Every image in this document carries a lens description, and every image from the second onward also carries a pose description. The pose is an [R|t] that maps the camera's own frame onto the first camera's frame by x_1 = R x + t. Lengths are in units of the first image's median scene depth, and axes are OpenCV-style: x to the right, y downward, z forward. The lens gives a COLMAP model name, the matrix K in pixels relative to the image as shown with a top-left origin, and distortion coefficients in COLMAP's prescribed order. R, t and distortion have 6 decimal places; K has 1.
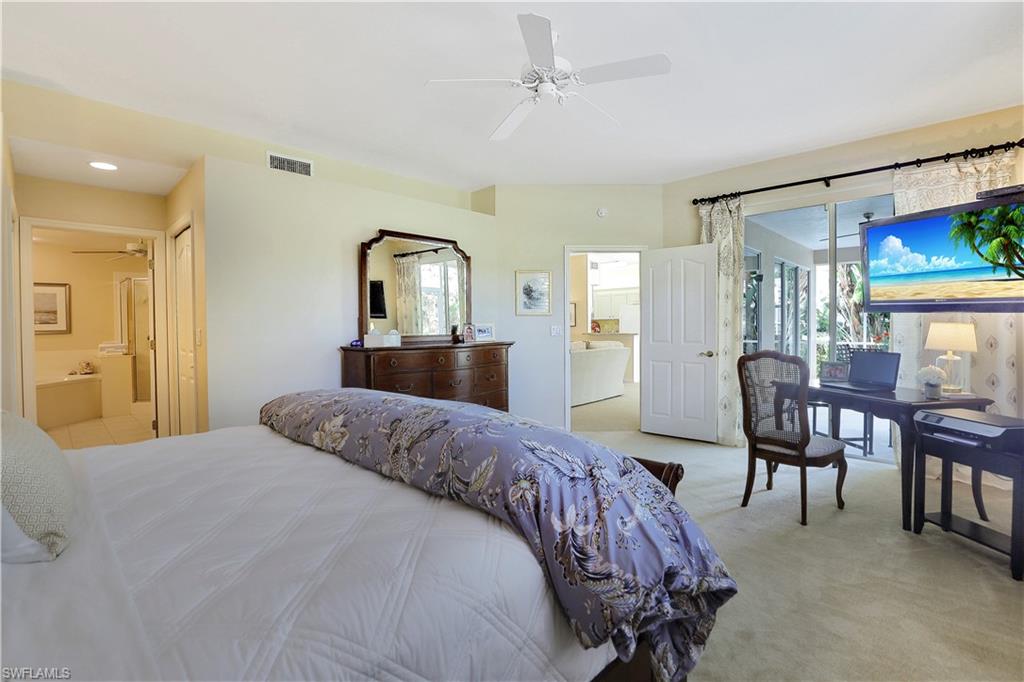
lens RADIAL K [[470.9, 0, 509.3], [0, 470.9, 330.8], [0, 0, 1]] dist [-0.037404, 0.006459]
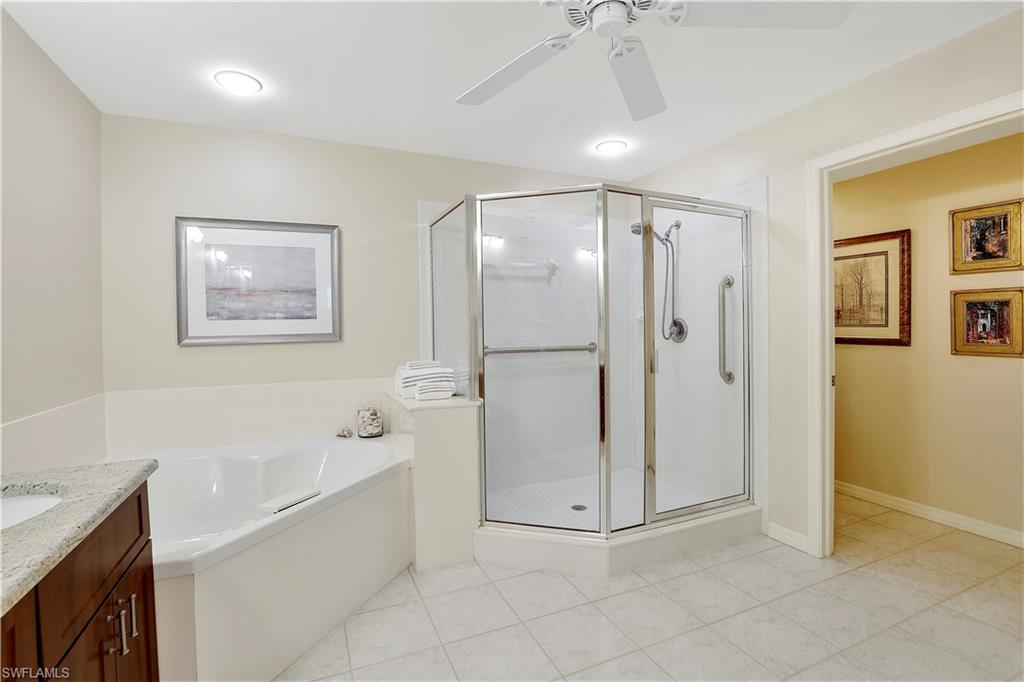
lens RADIAL K [[470.9, 0, 509.3], [0, 470.9, 330.8], [0, 0, 1]] dist [-0.037404, 0.006459]
pose [[0.924888, 0.001447, -0.380237, -0.648649], [-0.001986, 0.999998, -0.001024, -0.003709], [0.380235, 0.001703, 0.924888, 0.656115]]
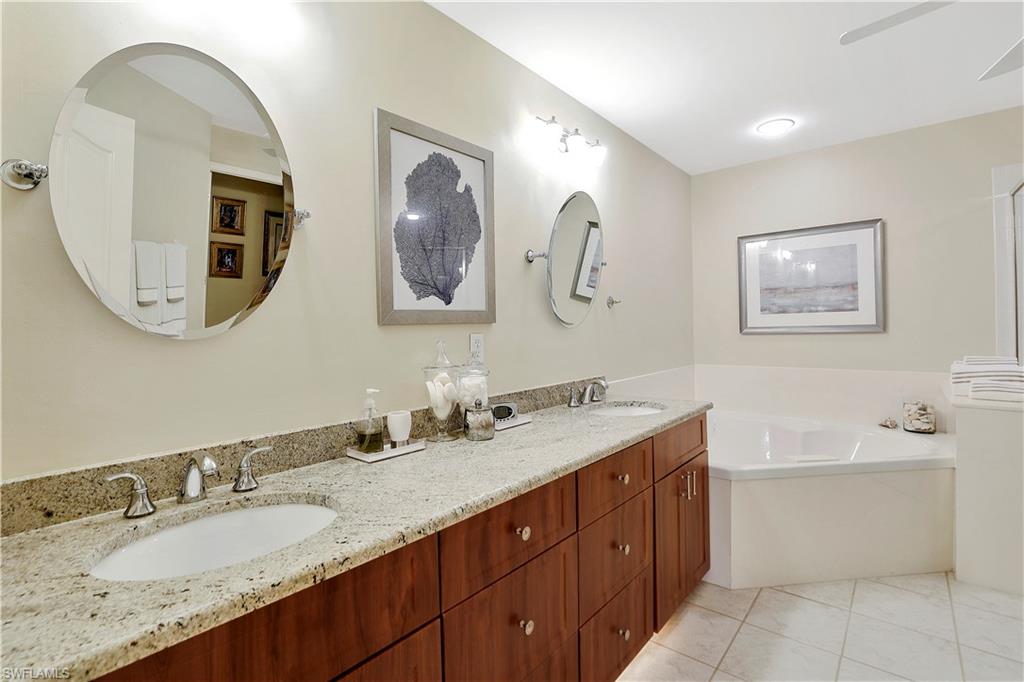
lens RADIAL K [[470.9, 0, 509.3], [0, 470.9, 330.8], [0, 0, 1]] dist [-0.037404, 0.006459]
pose [[0.058346, 0.017745, -0.998139, -0.546393], [0.005453, 0.999821, 0.018094, -0.005436], [0.998282, -0.006499, 0.058239, 0.621251]]
